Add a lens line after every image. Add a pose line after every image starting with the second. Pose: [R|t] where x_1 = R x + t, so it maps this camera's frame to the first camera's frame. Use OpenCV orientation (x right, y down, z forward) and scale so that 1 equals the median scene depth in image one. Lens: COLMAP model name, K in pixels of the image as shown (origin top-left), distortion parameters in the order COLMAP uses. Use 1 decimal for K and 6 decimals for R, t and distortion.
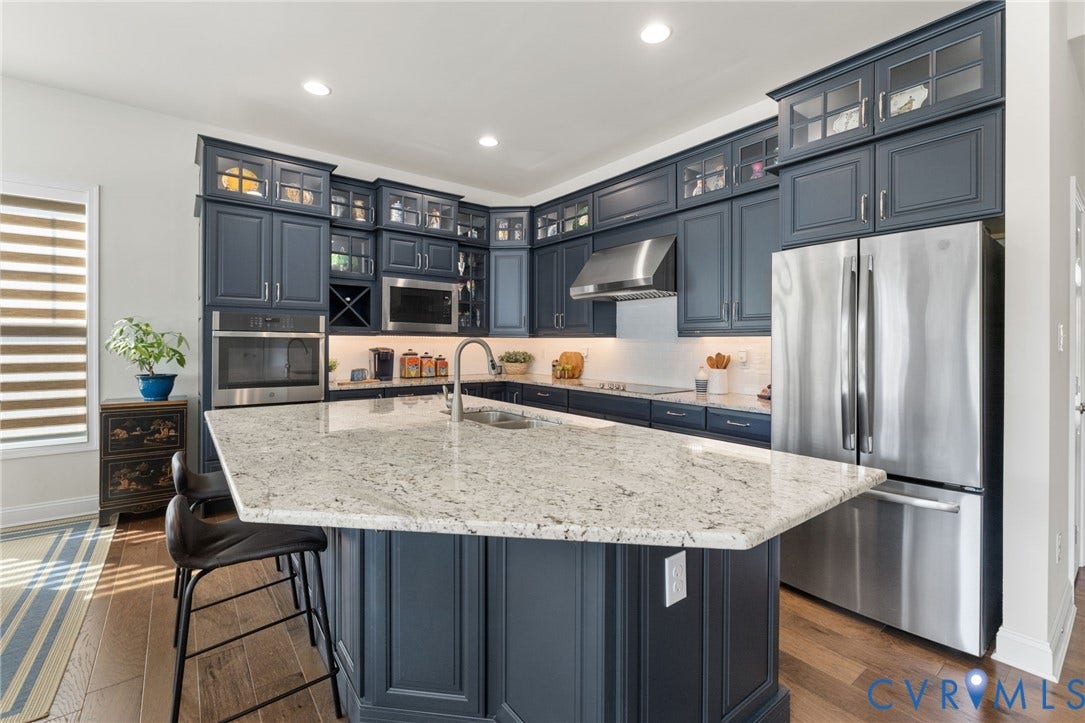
lens RADIAL K [[472.9, 0, 535.9], [0, 472.9, 346.4], [0, 0, 1]] dist [-0.000108, -0.000442]
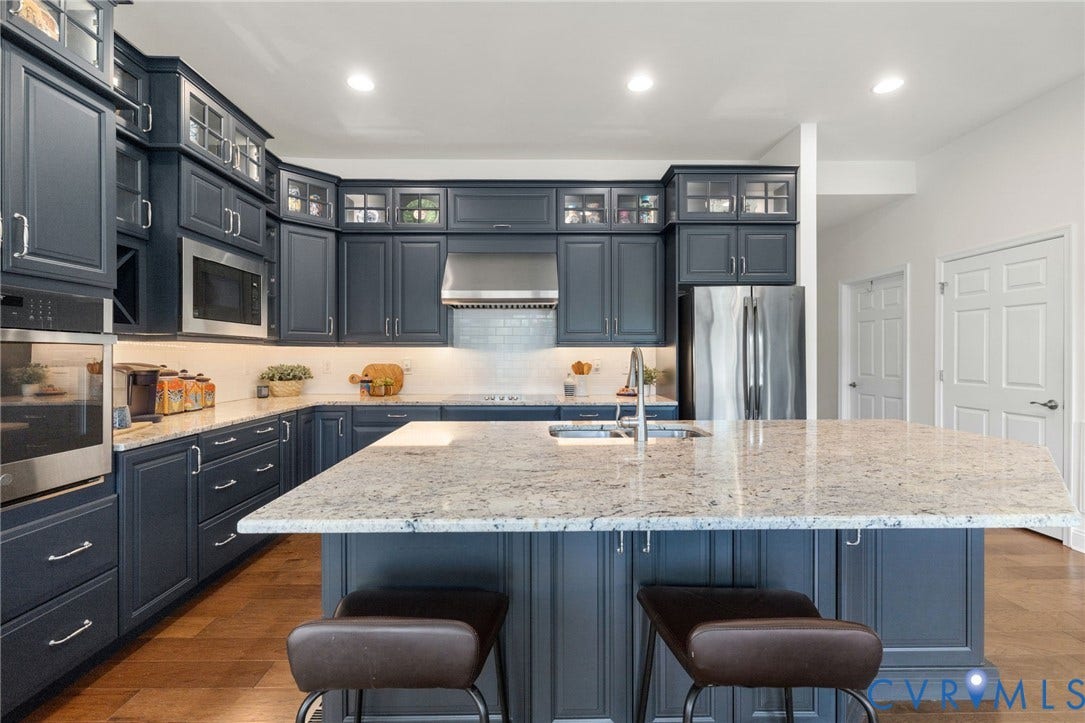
lens RADIAL K [[464.2, 0, 540.2], [0, 464.2, 359.5], [0, 0, 1]] dist [0.002669, 0.000143]
pose [[0.599588, -0.016020, 0.800149, -0.509199], [0.009868, 0.999872, 0.012624, -0.004615], [-0.800248, 0.000327, 0.599669, 0.329787]]
